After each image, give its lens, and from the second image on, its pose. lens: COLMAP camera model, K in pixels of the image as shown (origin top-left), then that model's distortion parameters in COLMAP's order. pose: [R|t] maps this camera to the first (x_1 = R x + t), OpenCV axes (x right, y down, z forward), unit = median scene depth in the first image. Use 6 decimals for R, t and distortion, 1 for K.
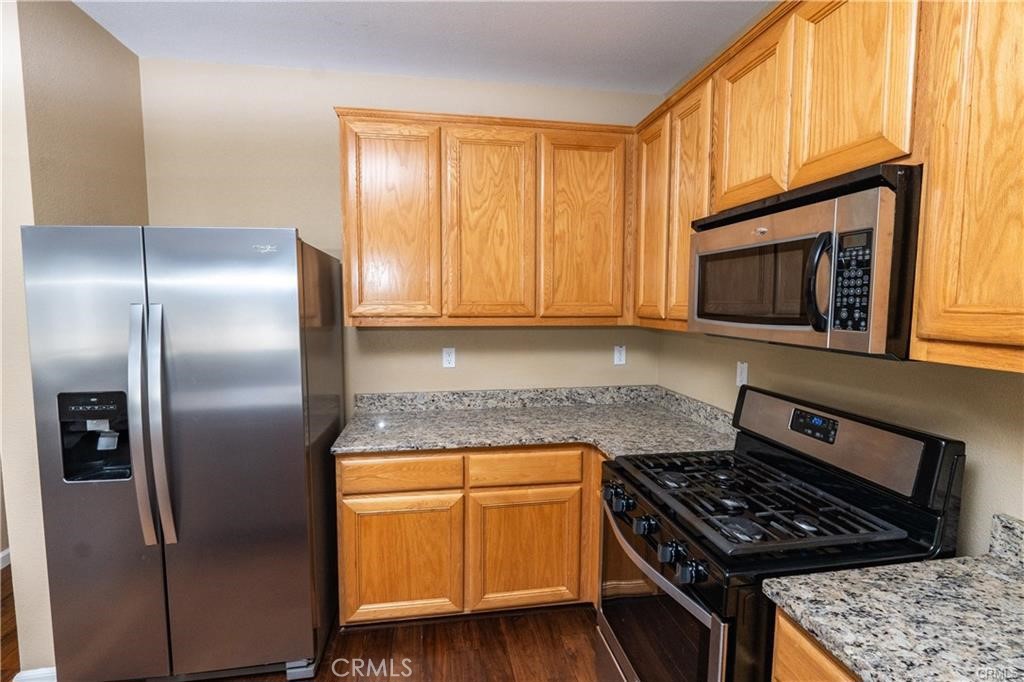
lens RADIAL K [[466.2, 0, 508.7], [0, 466.2, 340.7], [0, 0, 1]] dist [-0.010649, 0.000091]
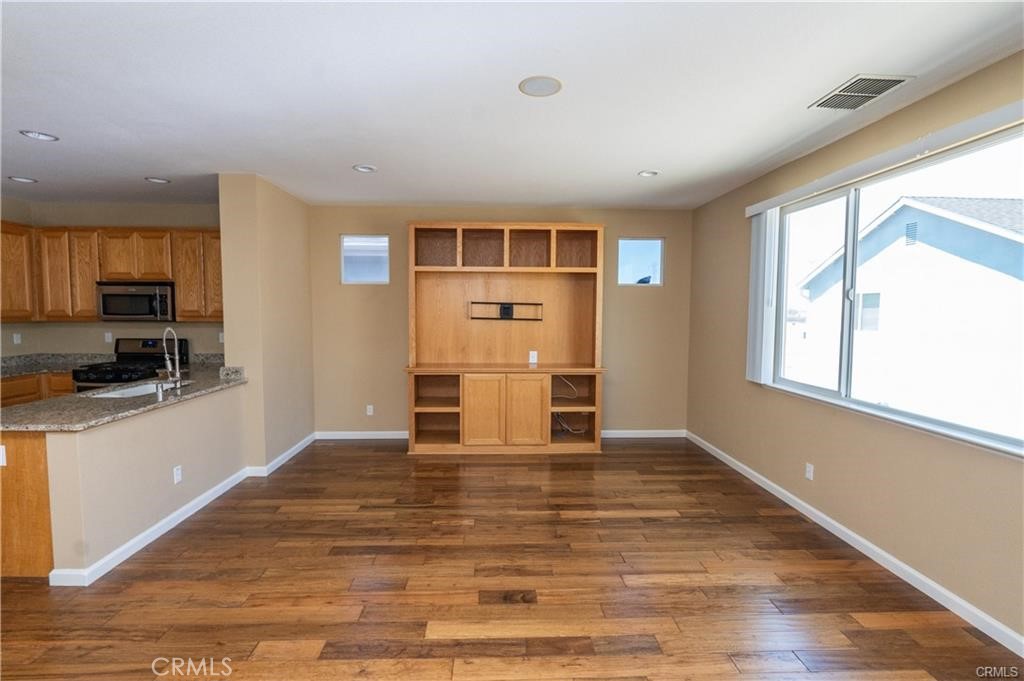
lens RADIAL K [[466.2, 0, 508.7], [0, 466.2, 340.2], [0, 0, 1]] dist [-0.010649, 0.000091]
pose [[0.127612, -0.065745, 0.989643, -2.160529], [0.079849, 0.995243, 0.055821, 0.150554], [-0.988605, 0.071899, 0.132254, -1.894505]]
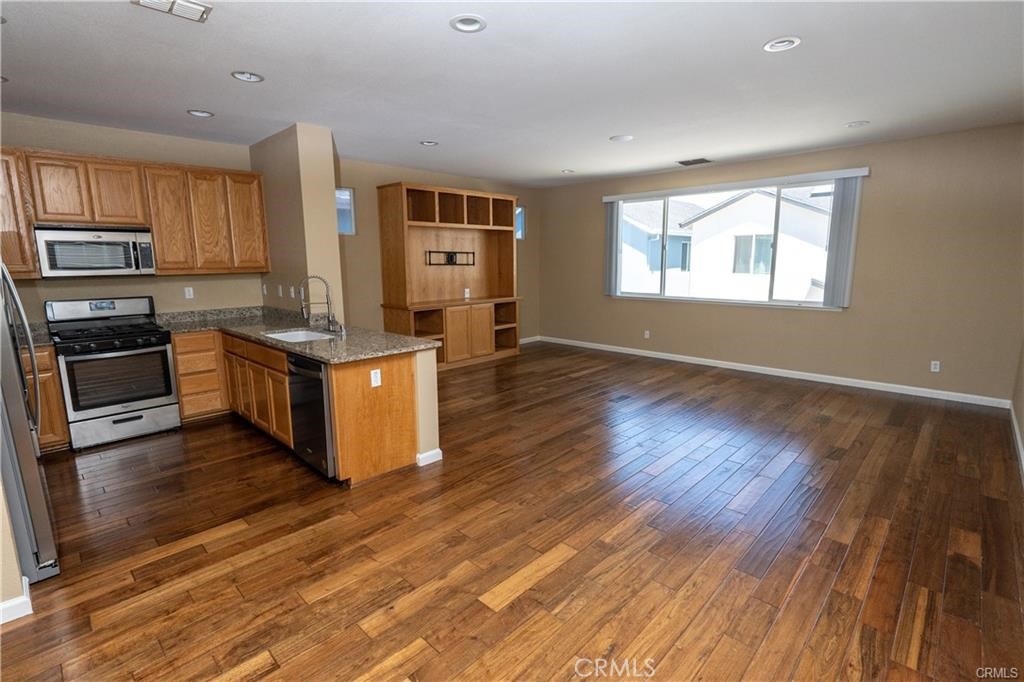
lens RADIAL K [[477.5, 0, 504.4], [0, 477.5, 340.4], [0, 0, 1]] dist [-0.009224, 0.000479]
pose [[-0.585885, -0.132631, 0.799467, -2.711467], [0.077113, 0.972916, 0.217918, -0.044096], [-0.806717, 0.189324, -0.559789, 0.593198]]
